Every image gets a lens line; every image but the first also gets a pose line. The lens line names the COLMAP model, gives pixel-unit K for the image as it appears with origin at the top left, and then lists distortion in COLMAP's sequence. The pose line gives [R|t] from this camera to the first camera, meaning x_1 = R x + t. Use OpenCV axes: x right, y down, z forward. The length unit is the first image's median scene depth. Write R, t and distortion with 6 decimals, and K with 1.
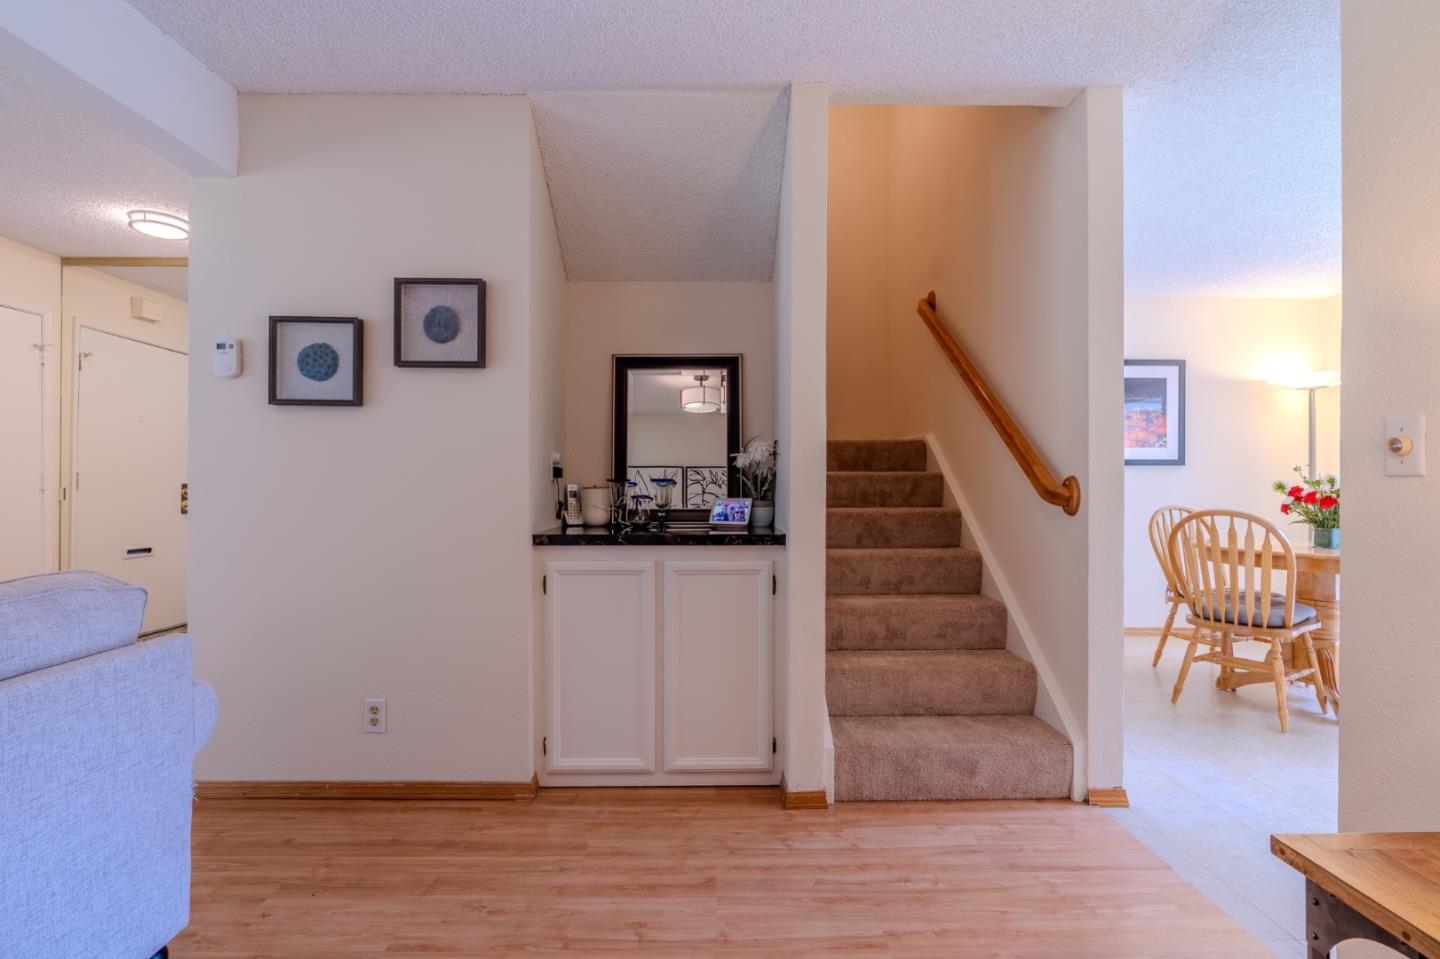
lens RADIAL K [[661.5, 0, 720.0], [0, 661.5, 479.5], [0, 0, 1]] dist [-0.009202, 0.001662]
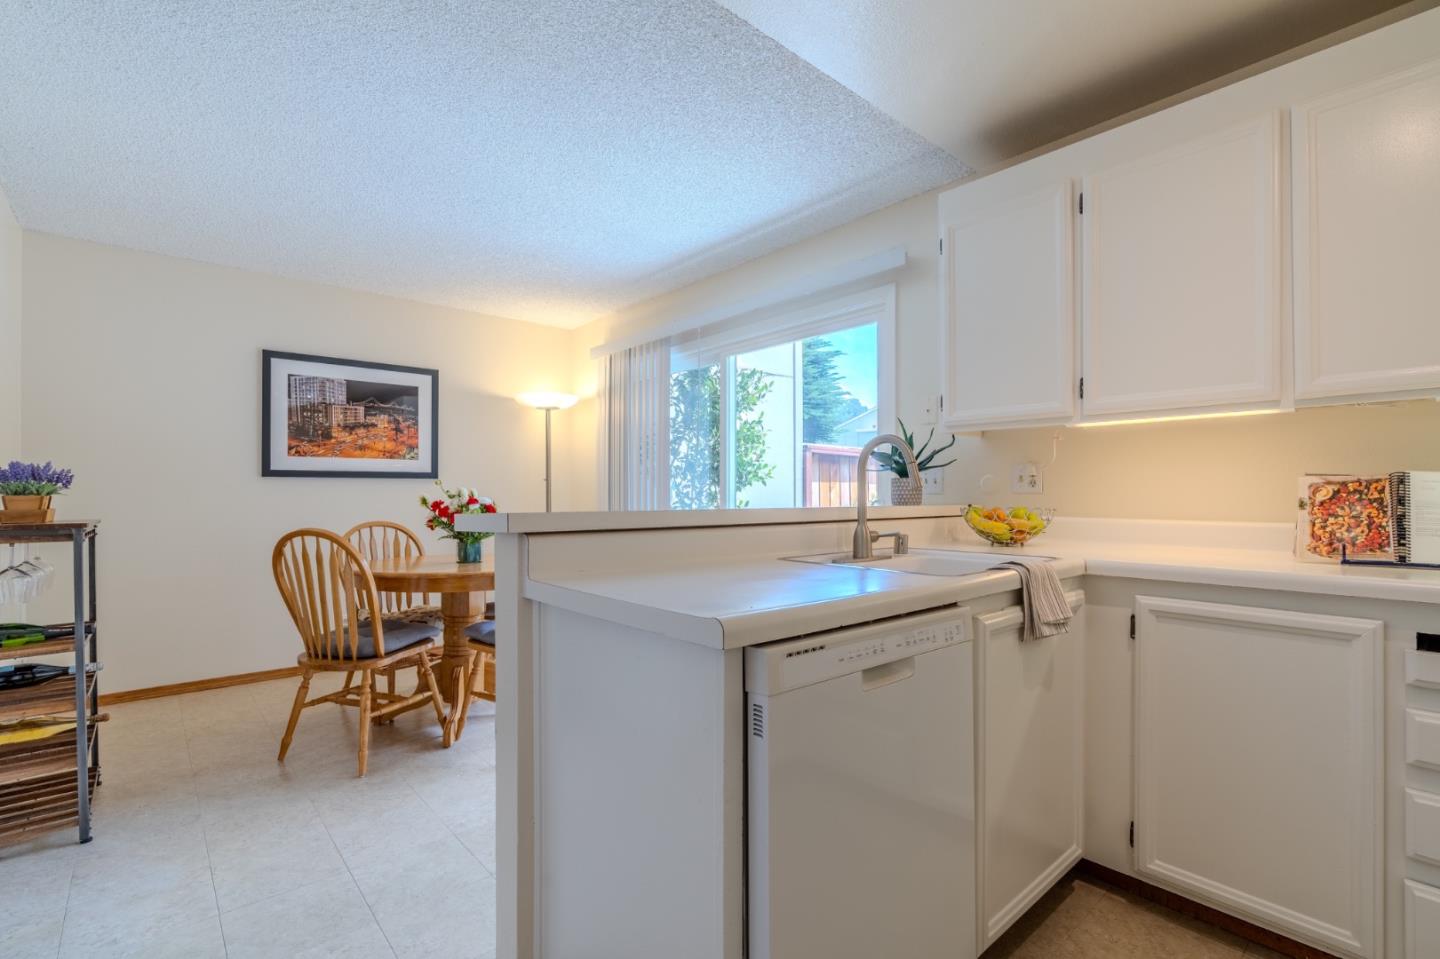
lens RADIAL K [[653.8, 0, 725.1], [0, 653.8, 493.9], [0, 0, 1]] dist [-0.004817, -0.000006]
pose [[0.756613, -0.005239, 0.653842, 0.573006], [0.004813, 0.999985, 0.002442, 0.000497], [-0.653846, 0.001299, 0.756627, -0.000895]]
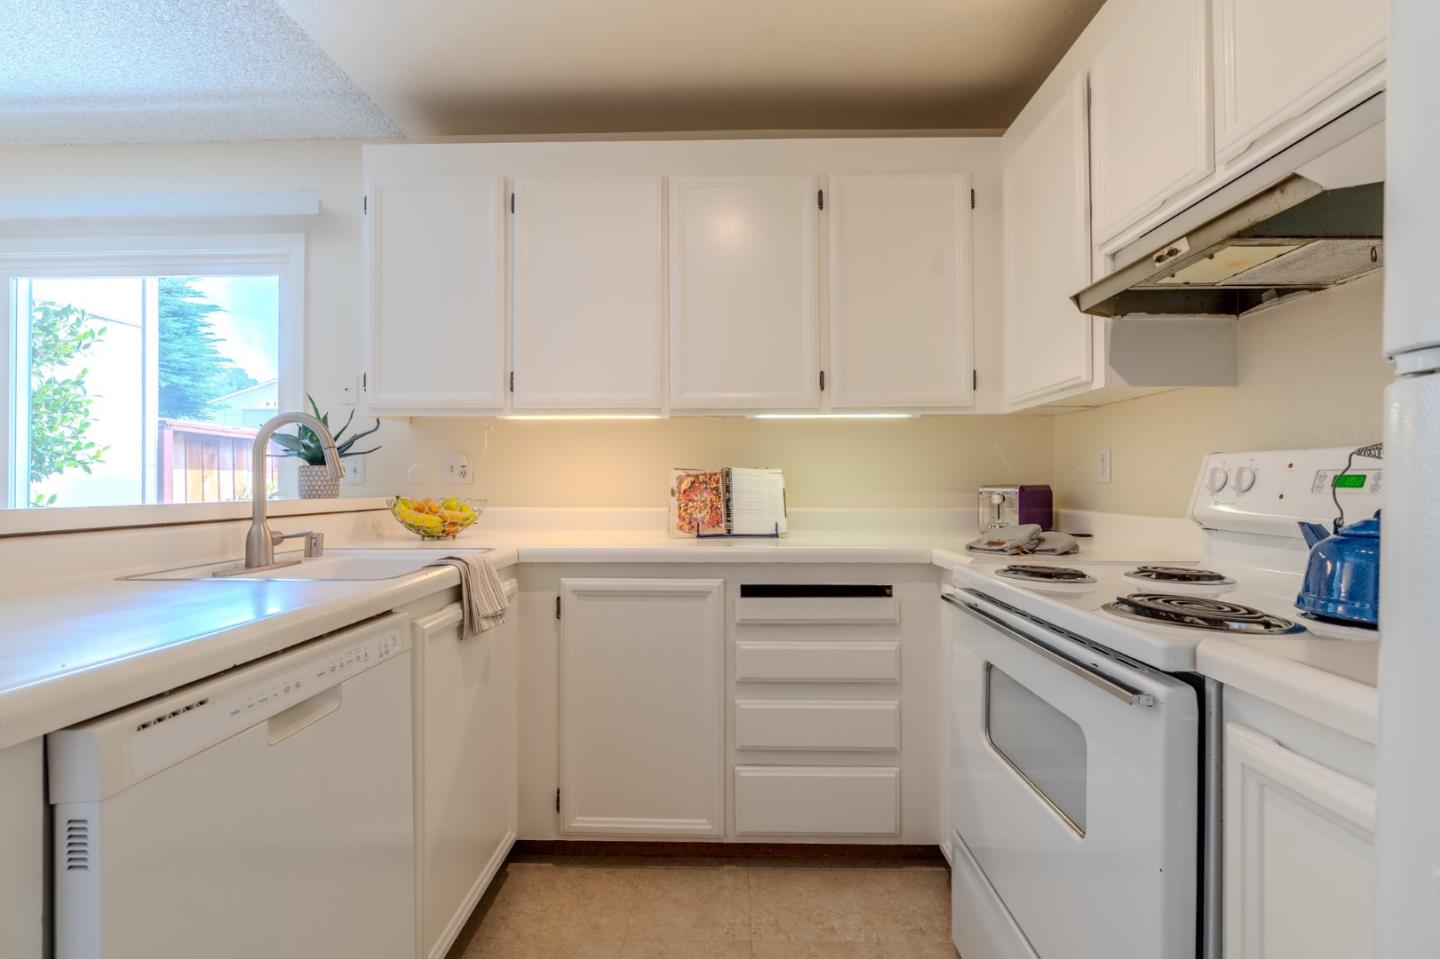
lens RADIAL K [[661.5, 0, 720.0], [0, 661.5, 479.5], [0, 0, 1]] dist [-0.009202, 0.001662]
pose [[0.031026, 0.001732, 0.999517, 0.596544], [0.003248, 0.999993, -0.001834, 0.000682], [-0.999513, 0.003303, 0.031020, 0.024862]]
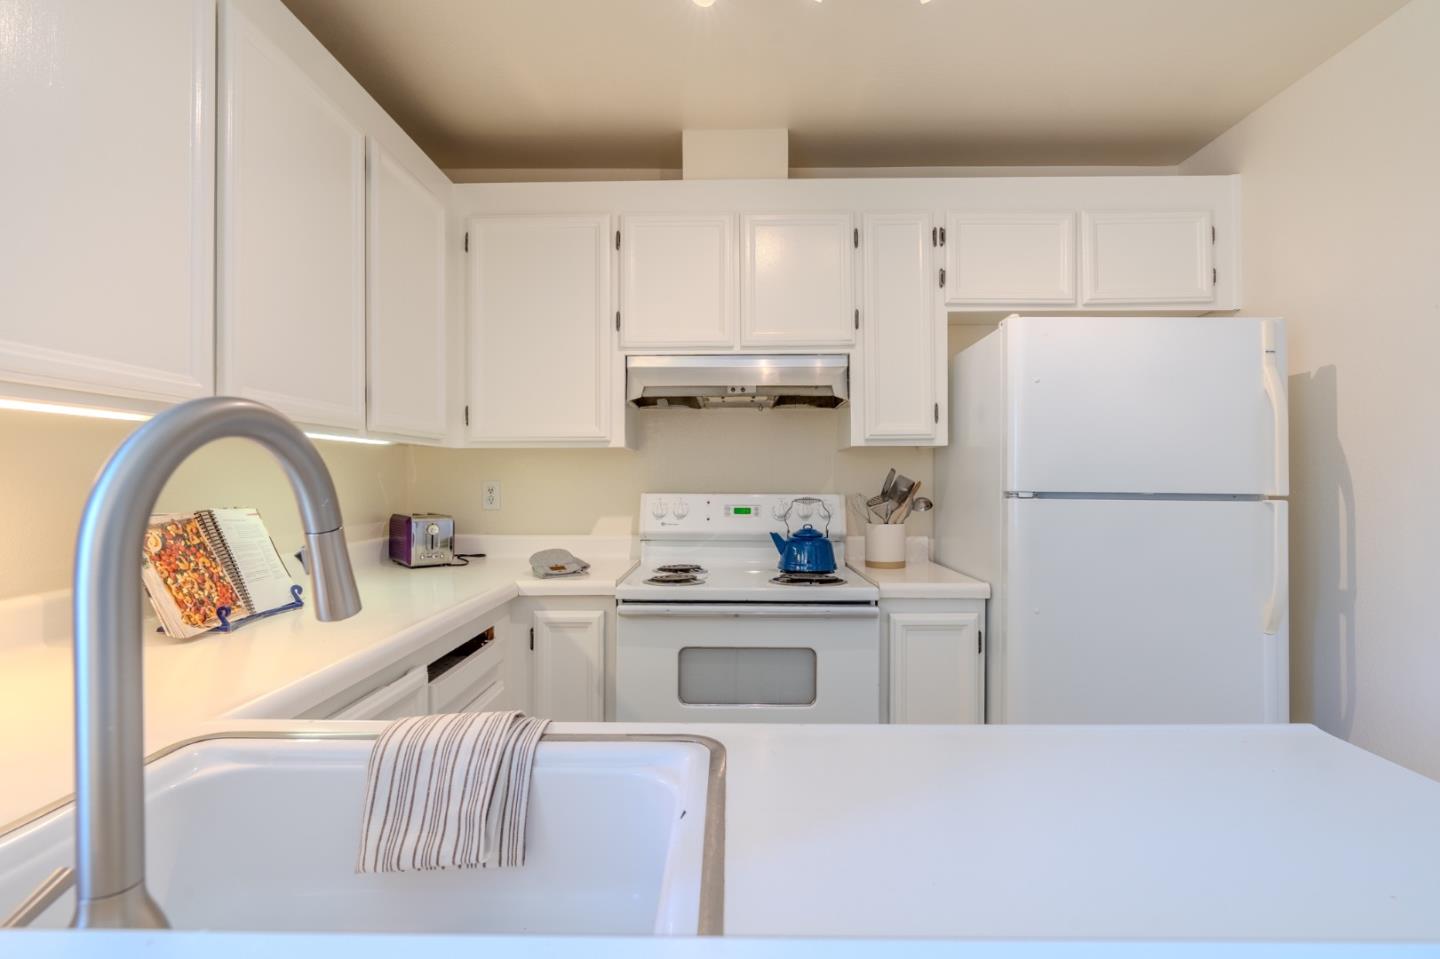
lens RADIAL K [[695.0, 0, 723.5], [0, 695.0, 477.8], [0, 0, 1]] dist [-0.001206, 0.000471]
pose [[-0.999608, -0.004619, 0.027615, 0.967898], [-0.004618, 0.999989, 0.000102, -0.036022], [-0.027615, -0.000026, -0.999619, 0.488813]]
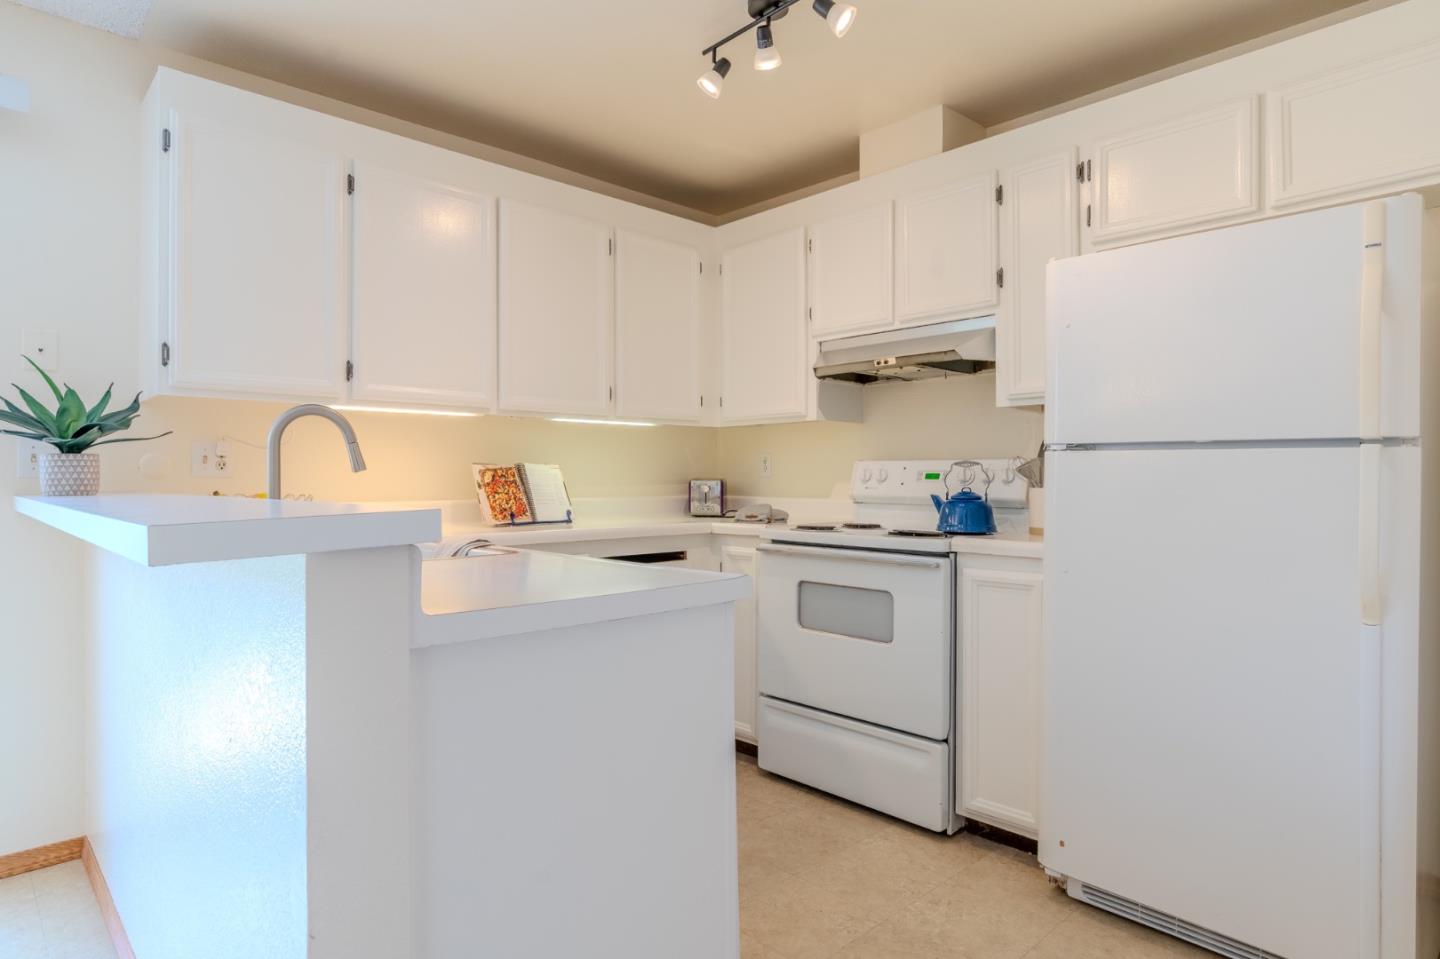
lens RADIAL K [[809.9, 0, 714.0], [0, 809.9, 473.3], [0, 0, 1]] dist [-0.000181, 0.000369]
pose [[-0.681152, -0.000976, 0.732141, 0.438765], [-0.001301, 0.999999, 0.000123, -0.001203], [-0.732141, -0.000869, -0.681153, 0.539035]]
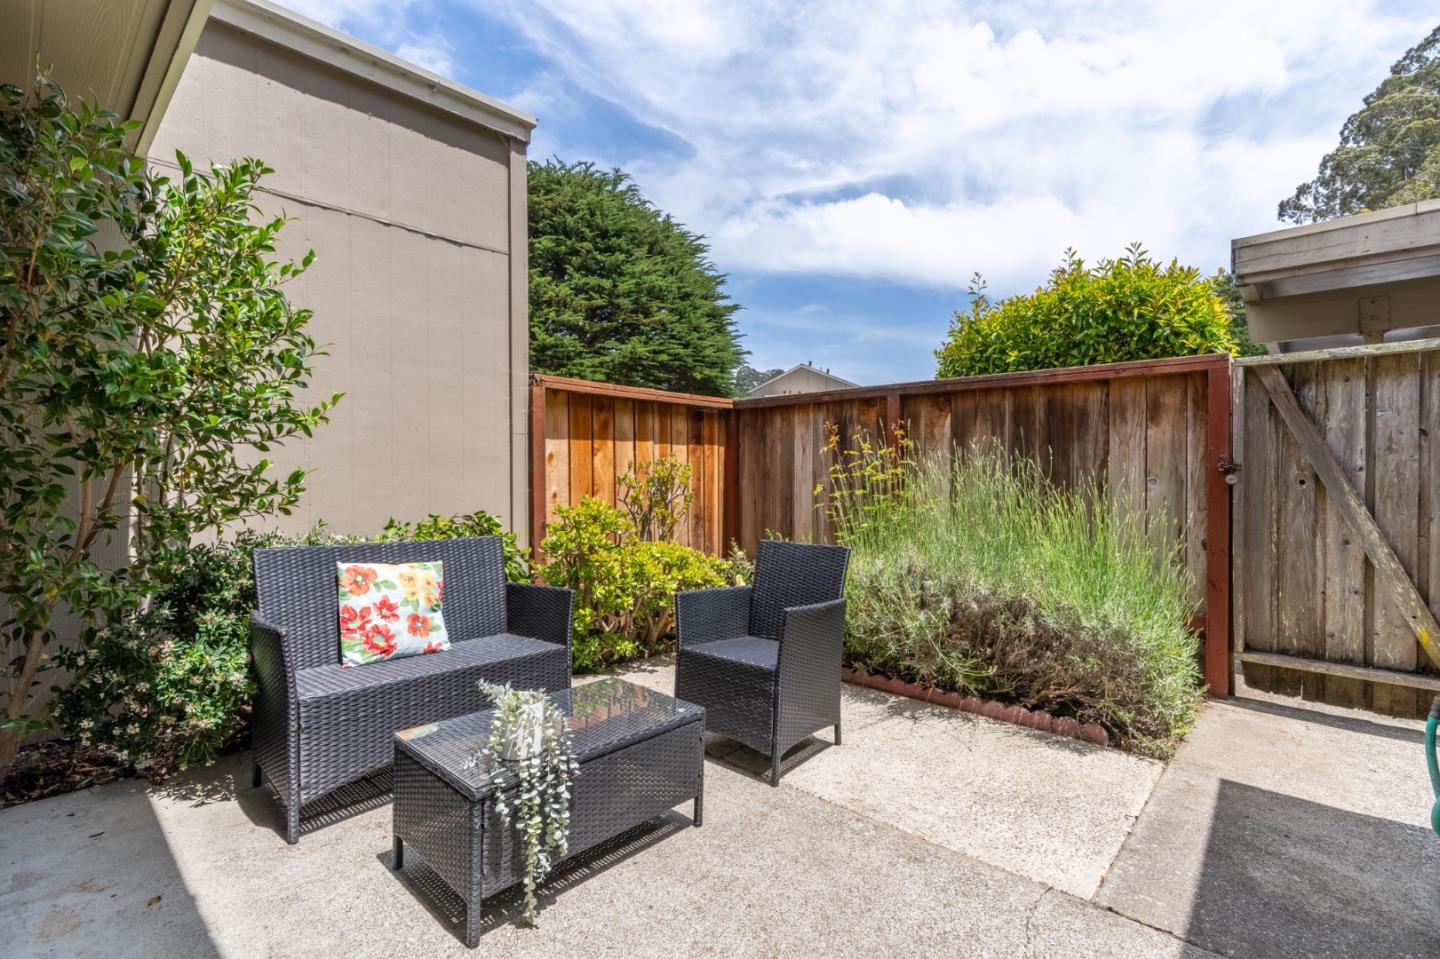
lens RADIAL K [[661.5, 0, 720.0], [0, 661.5, 479.5], [0, 0, 1]] dist [-0.009202, 0.001662]
pose [[0.682634, -0.021211, 0.730453, 1.547593], [0.002917, 0.999650, 0.026301, 0.013687], [-0.730755, -0.015823, 0.682456, 0.348763]]
